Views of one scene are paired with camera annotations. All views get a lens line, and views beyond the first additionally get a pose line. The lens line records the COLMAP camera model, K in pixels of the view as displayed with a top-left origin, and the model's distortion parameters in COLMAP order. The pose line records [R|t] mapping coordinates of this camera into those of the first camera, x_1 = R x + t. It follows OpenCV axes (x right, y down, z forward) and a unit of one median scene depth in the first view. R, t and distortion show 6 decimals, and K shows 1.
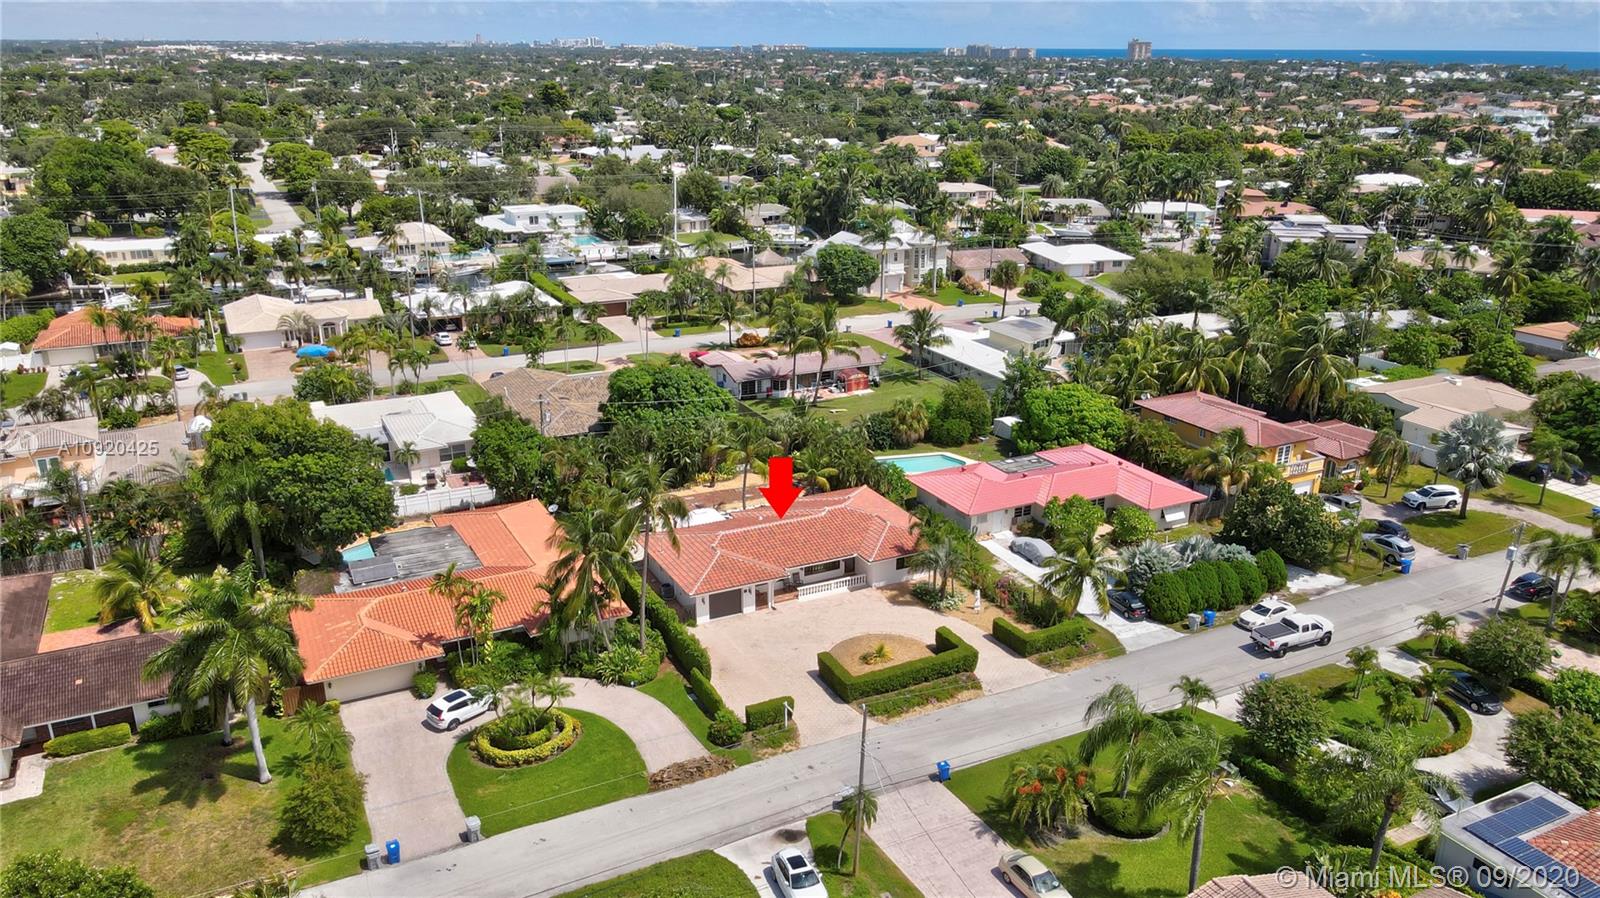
lens RADIAL K [[1183.4, 0, 800.0], [0, 1183.4, 449.0], [0, 0, 1]] dist [-0.021962, 0.069362]
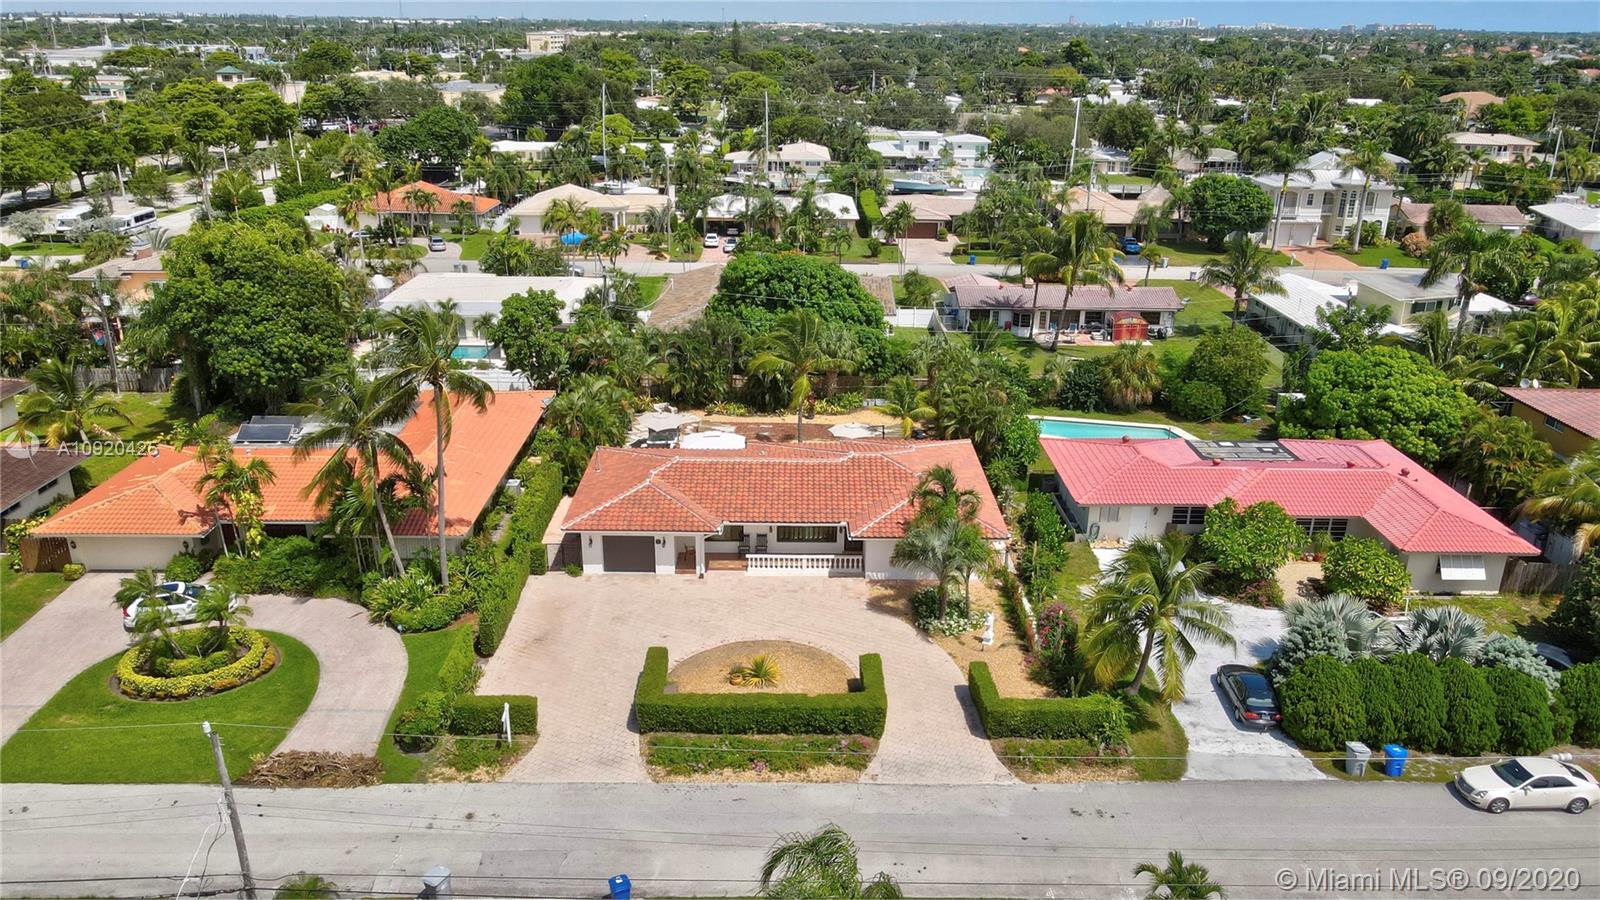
lens RADIAL K [[1184.0, 0, 800.0], [0, 1184.0, 450.0], [0, 0, 1]] dist [-0.005181, 0.037769]
pose [[0.894141, 0.155600, -0.419883, 0.230982], [-0.149849, 0.987597, 0.046878, 0.017169], [0.421969, 0.021004, 0.906367, 0.307181]]
